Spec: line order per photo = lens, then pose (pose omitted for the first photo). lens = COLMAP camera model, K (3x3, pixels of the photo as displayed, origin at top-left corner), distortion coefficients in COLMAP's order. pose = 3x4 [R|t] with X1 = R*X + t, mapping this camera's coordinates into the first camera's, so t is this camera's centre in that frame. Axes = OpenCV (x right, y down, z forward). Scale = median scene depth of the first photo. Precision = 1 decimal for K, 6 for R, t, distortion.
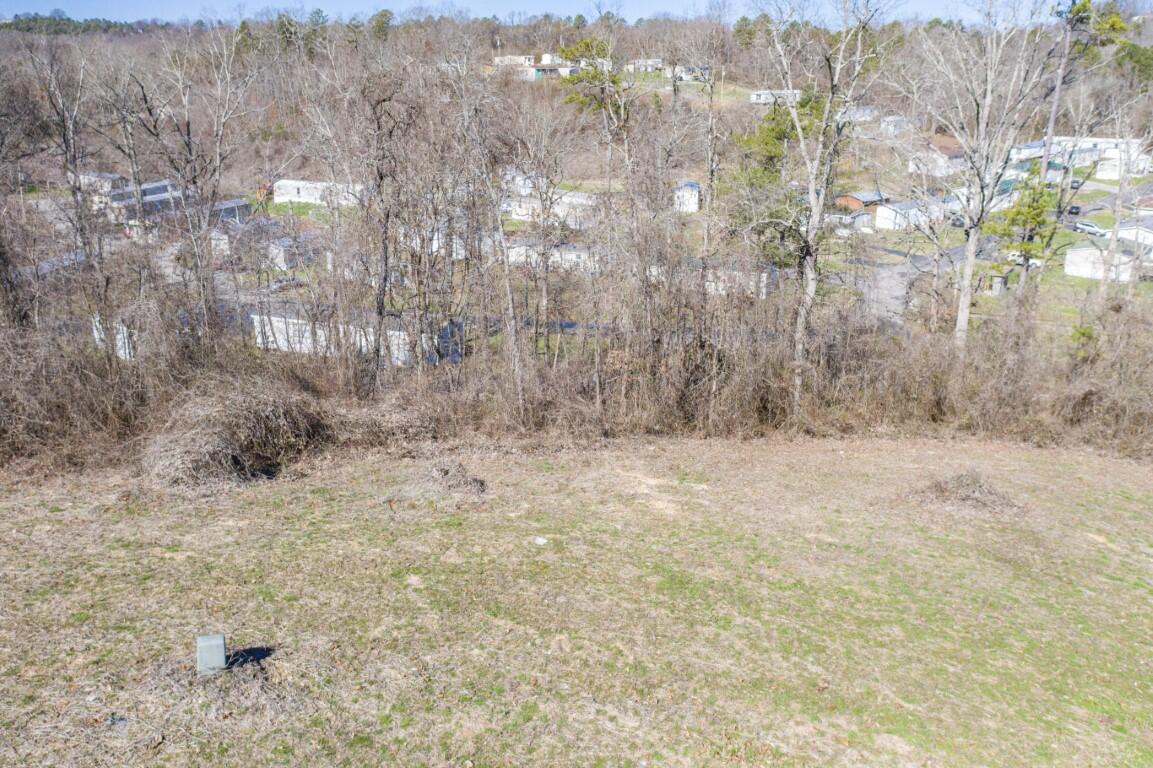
lens RADIAL K [[908.0, 0, 578.7], [0, 908.0, 382.1], [0, 0, 1]] dist [-0.013966, -0.002455]
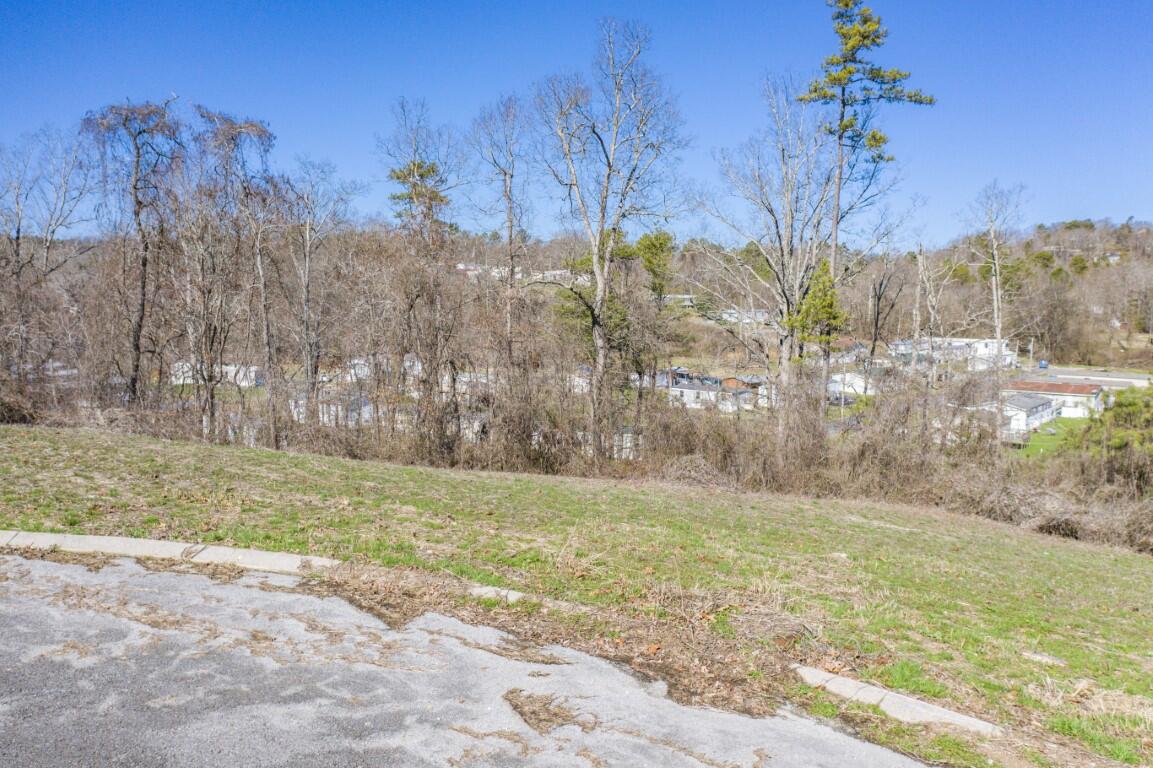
lens RADIAL K [[908.0, 0, 575.9], [0, 908.0, 383.9], [0, 0, 1]] dist [-0.013966, -0.002455]
pose [[0.996512, 0.006891, 0.083166, 0.152849], [0.012060, 0.974230, -0.225234, 0.167049], [-0.082575, 0.225452, 0.970749, 0.019051]]
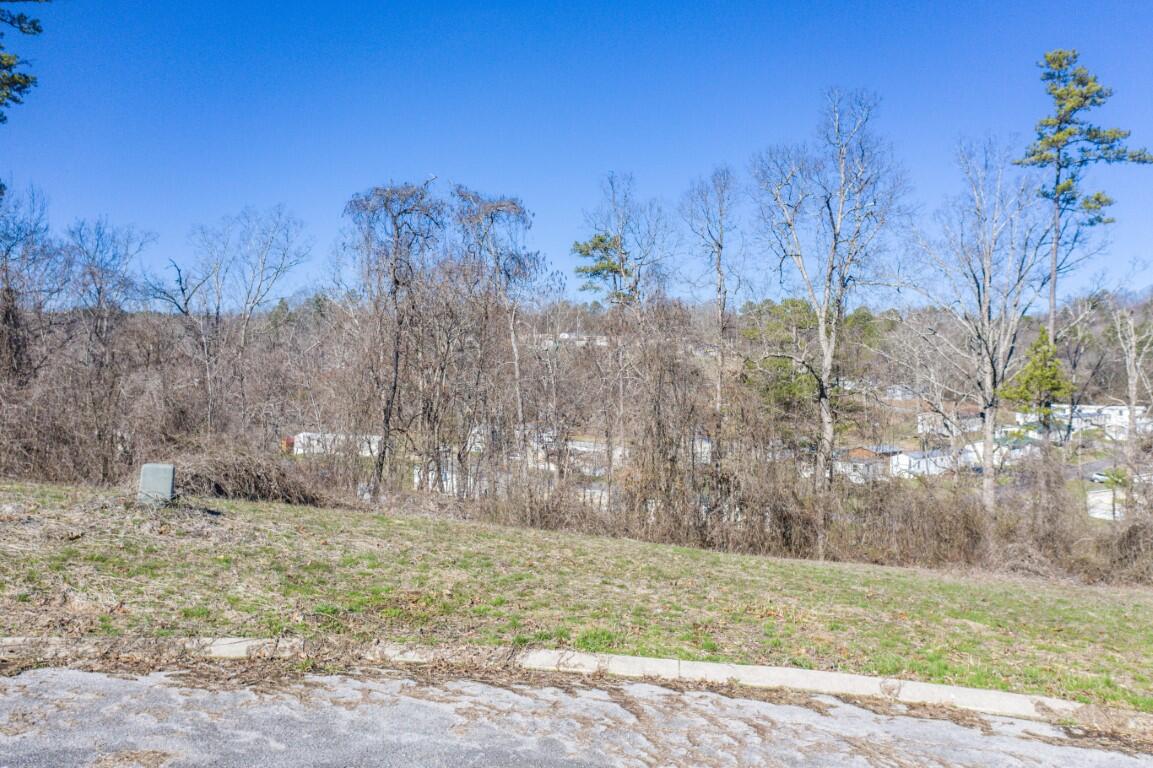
lens RADIAL K [[908.0, 0, 578.0], [0, 908.0, 382.3], [0, 0, 1]] dist [-0.013966, -0.002455]
pose [[0.999820, 0.006121, -0.017964, 0.004005], [-0.011218, 0.954110, -0.299246, 0.151234], [0.015308, 0.299394, 0.954007, 0.050442]]
